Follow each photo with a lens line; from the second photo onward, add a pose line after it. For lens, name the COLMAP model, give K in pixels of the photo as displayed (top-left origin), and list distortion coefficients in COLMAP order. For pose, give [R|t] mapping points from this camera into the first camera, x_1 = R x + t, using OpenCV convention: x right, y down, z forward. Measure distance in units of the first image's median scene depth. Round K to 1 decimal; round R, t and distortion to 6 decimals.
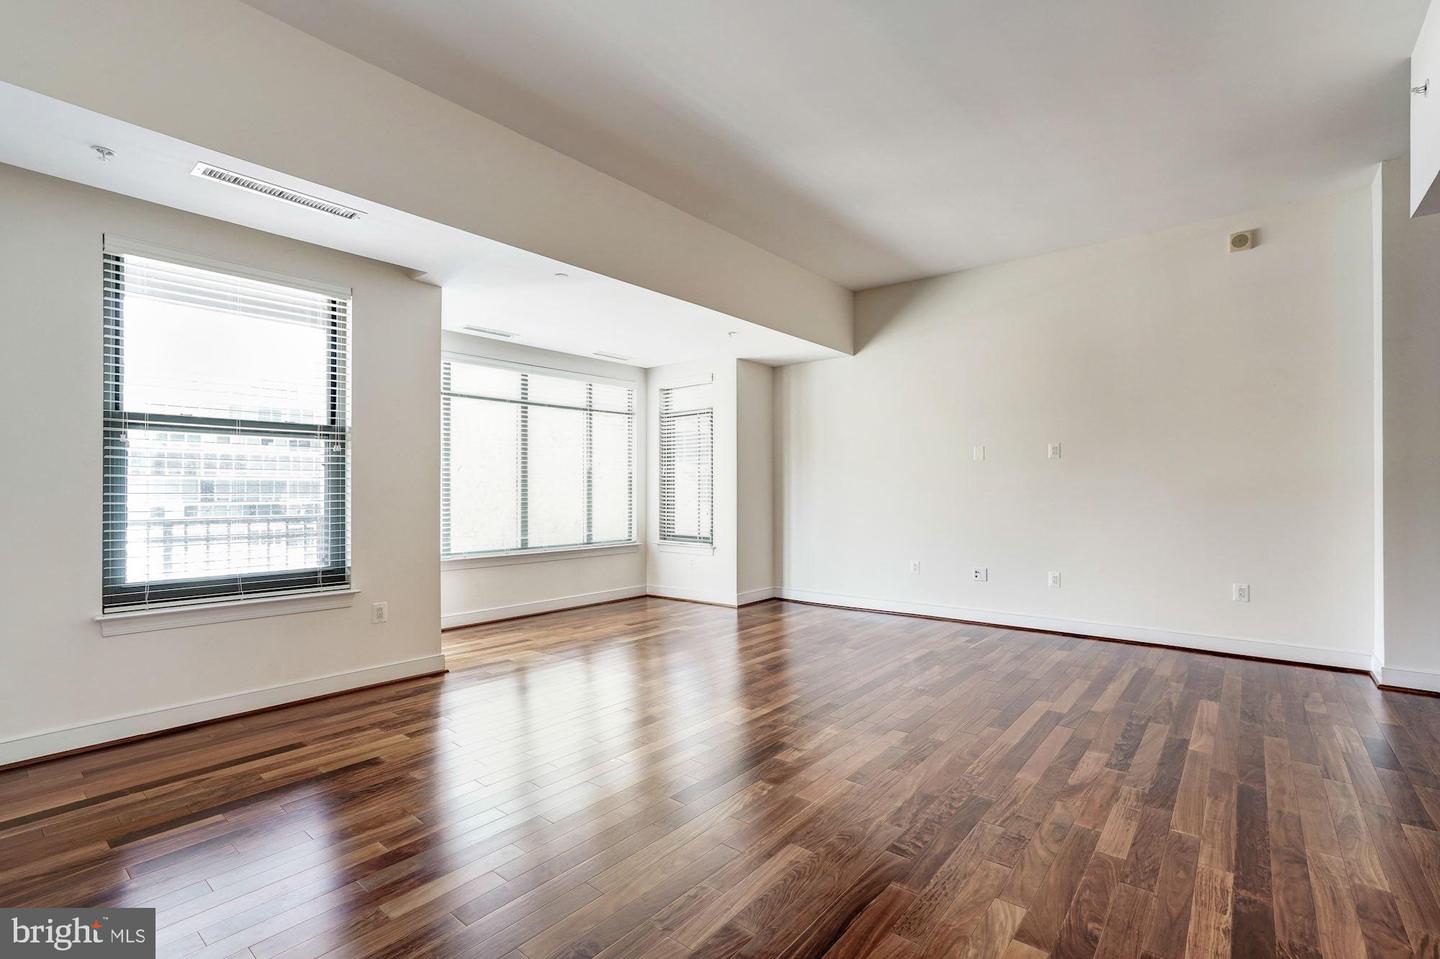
lens RADIAL K [[657.4, 0, 707.5], [0, 657.4, 485.1], [0, 0, 1]] dist [-0.028891, 0.001561]
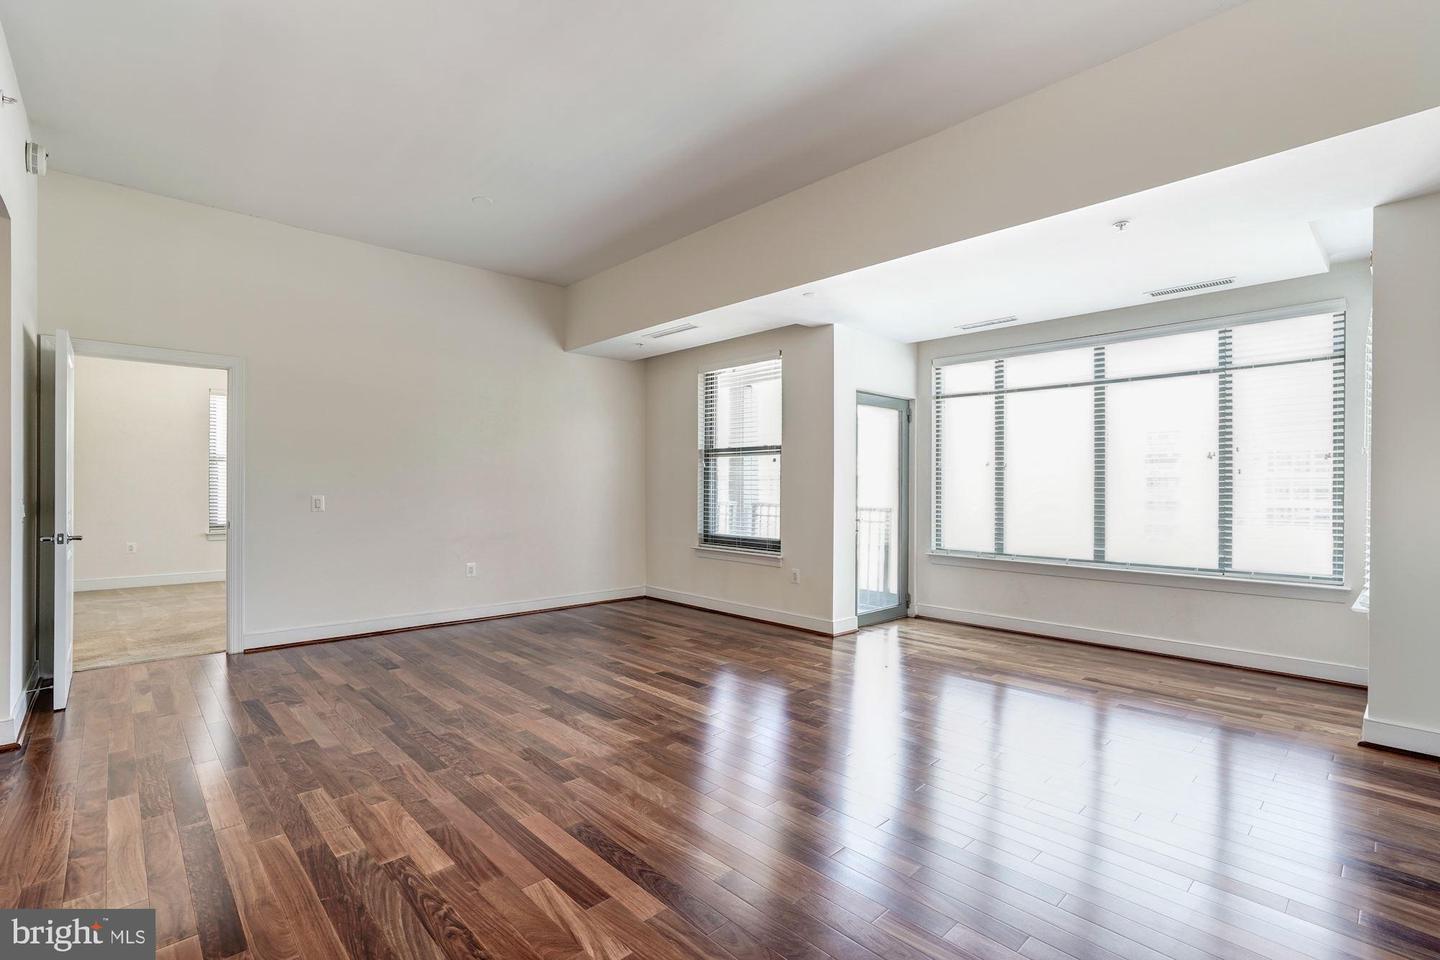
lens RADIAL K [[657.4, 0, 713.8], [0, 657.4, 476.9], [0, 0, 1]] dist [-0.028891, 0.001561]
pose [[-0.119617, -0.014029, -0.992721, 0.950620], [0.002107, 0.999894, -0.014384, 0.003410], [0.992818, -0.003812, -0.119575, 1.035097]]
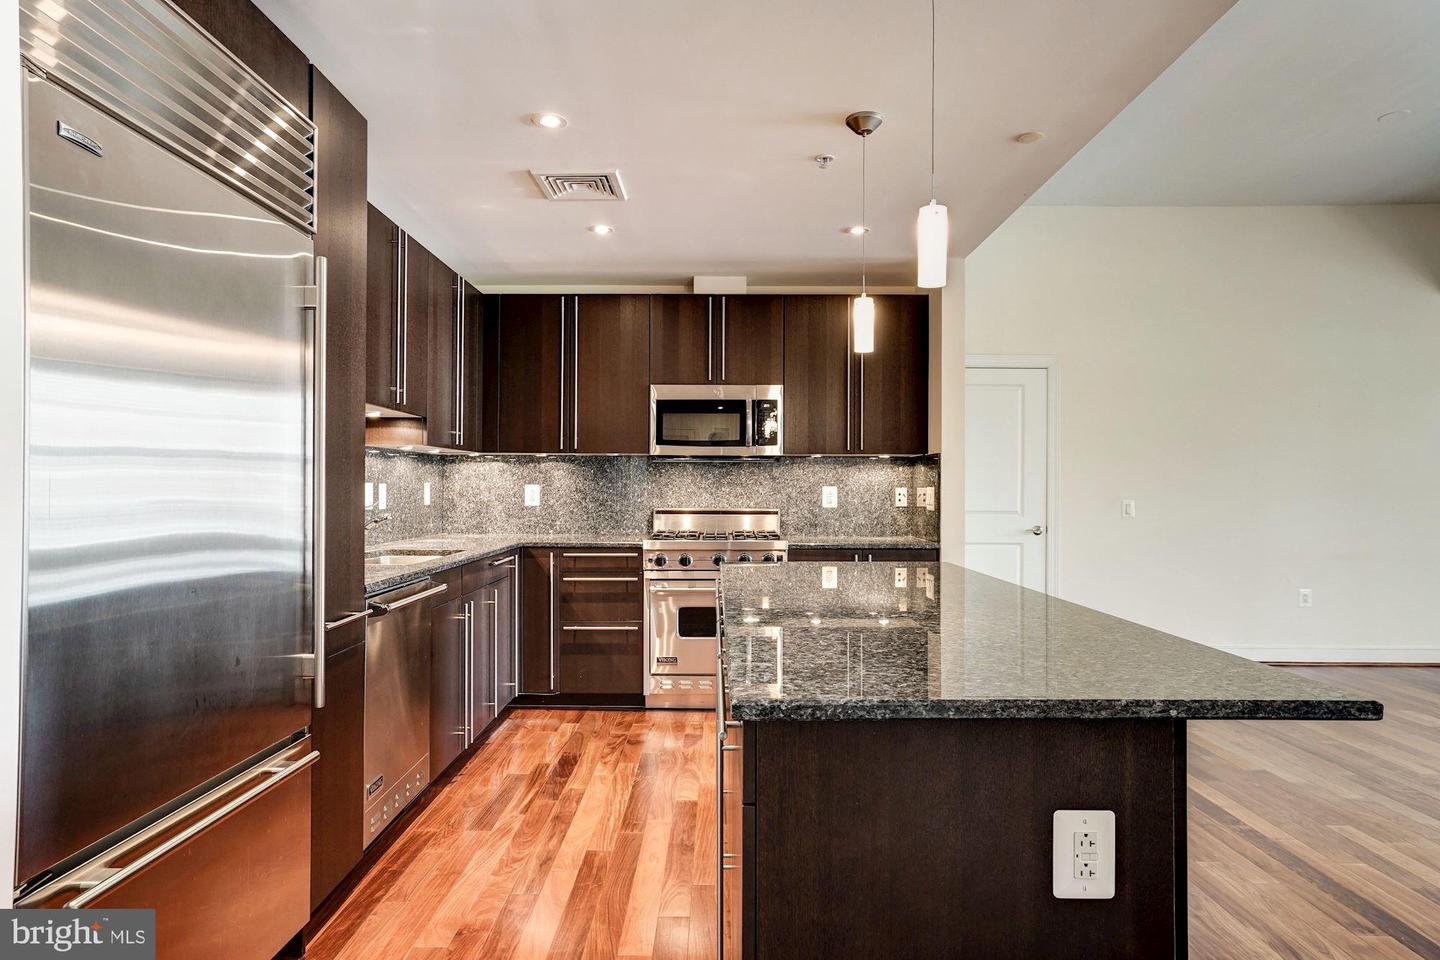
lens RADIAL K [[830.2, 0, 718.2], [0, 830.2, 487.1], [0, 0, 1]] dist [0.006442, 0.001741]
pose [[-0.786494, 0.001333, -0.617596, 1.288288], [0.001707, 0.999999, -0.000015, -0.005396], [0.617595, -0.001066, -0.786495, 0.797309]]
